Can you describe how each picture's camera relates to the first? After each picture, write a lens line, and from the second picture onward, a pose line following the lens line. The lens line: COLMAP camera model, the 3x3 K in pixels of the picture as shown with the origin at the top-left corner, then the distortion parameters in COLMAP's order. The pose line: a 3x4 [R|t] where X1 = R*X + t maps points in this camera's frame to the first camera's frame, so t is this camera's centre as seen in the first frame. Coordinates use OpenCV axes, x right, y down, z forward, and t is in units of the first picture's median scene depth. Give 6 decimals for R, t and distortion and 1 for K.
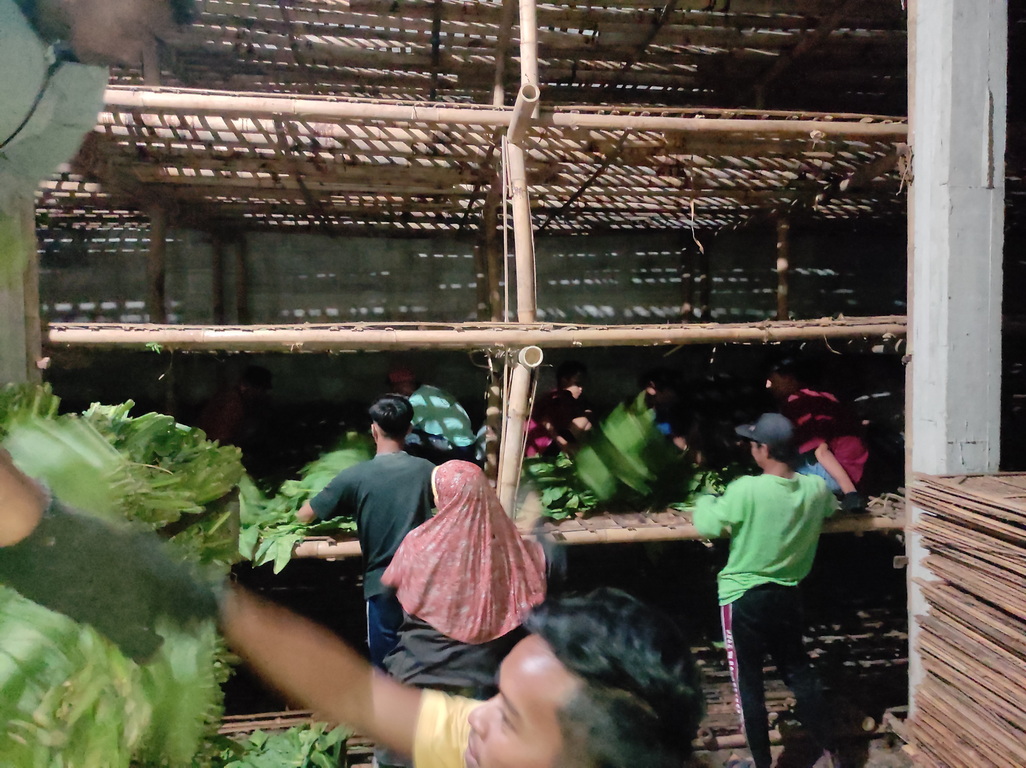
lens RADIAL K [[751.9, 0, 517.4], [0, 751.9, 378.6], [0, 0, 1]] dist [0.055908, -0.046947]
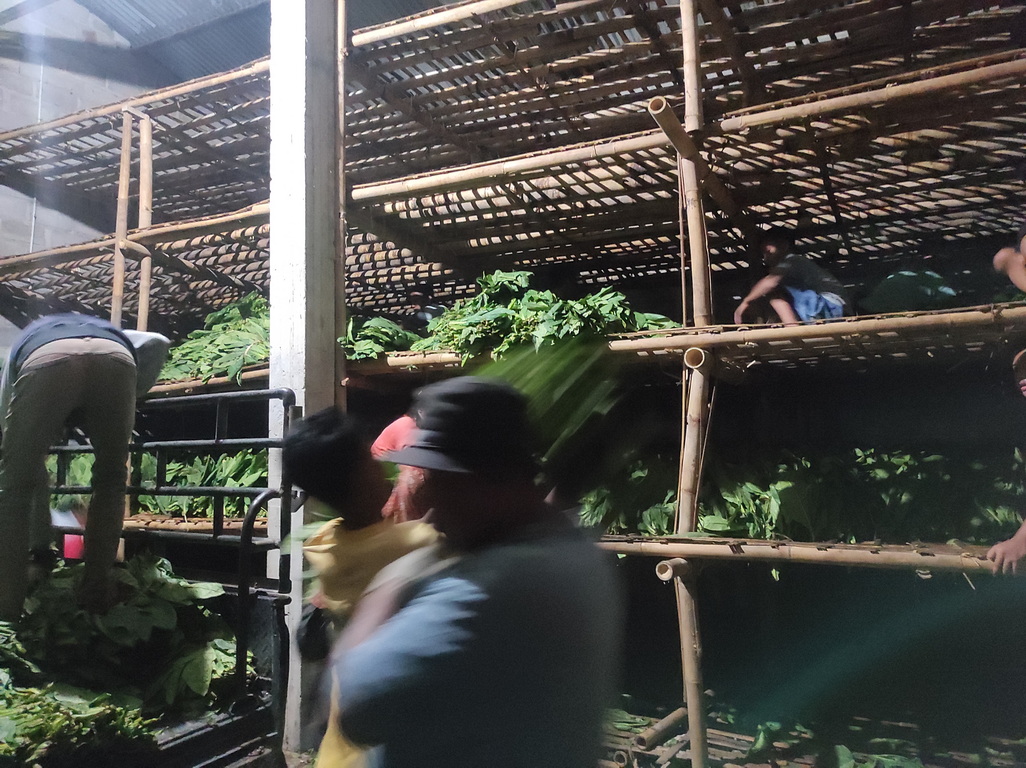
lens RADIAL K [[753.8, 0, 520.0], [0, 753.8, 379.5], [0, 0, 1]] dist [0.055280, -0.050012]
pose [[0.822013, -0.048387, -0.567409, 0.355195], [-0.014594, 0.994266, -0.105930, 0.096887], [0.569282, 0.095357, 0.816594, 0.044974]]
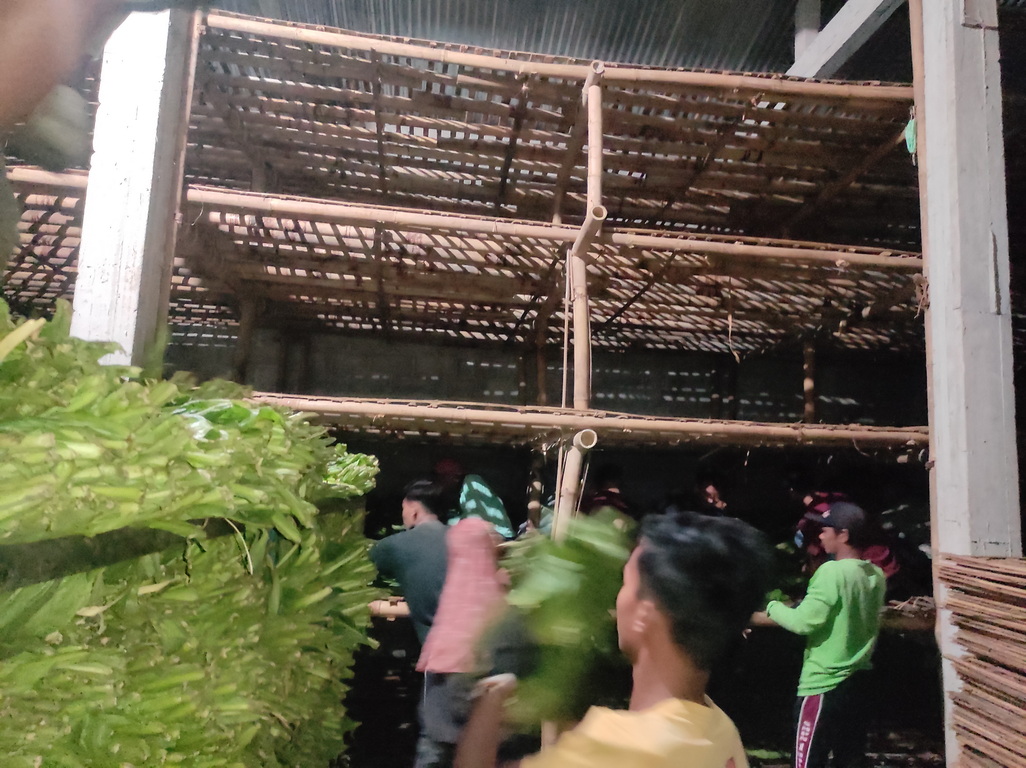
lens RADIAL K [[751.9, 0, 517.4], [0, 751.9, 378.6], [0, 0, 1]] dist [0.055908, -0.046947]
pose [[0.998302, 0.053707, -0.022560, -0.056053], [-0.056833, 0.982939, -0.174930, 0.073872], [0.012780, 0.175915, 0.984322, -0.095481]]
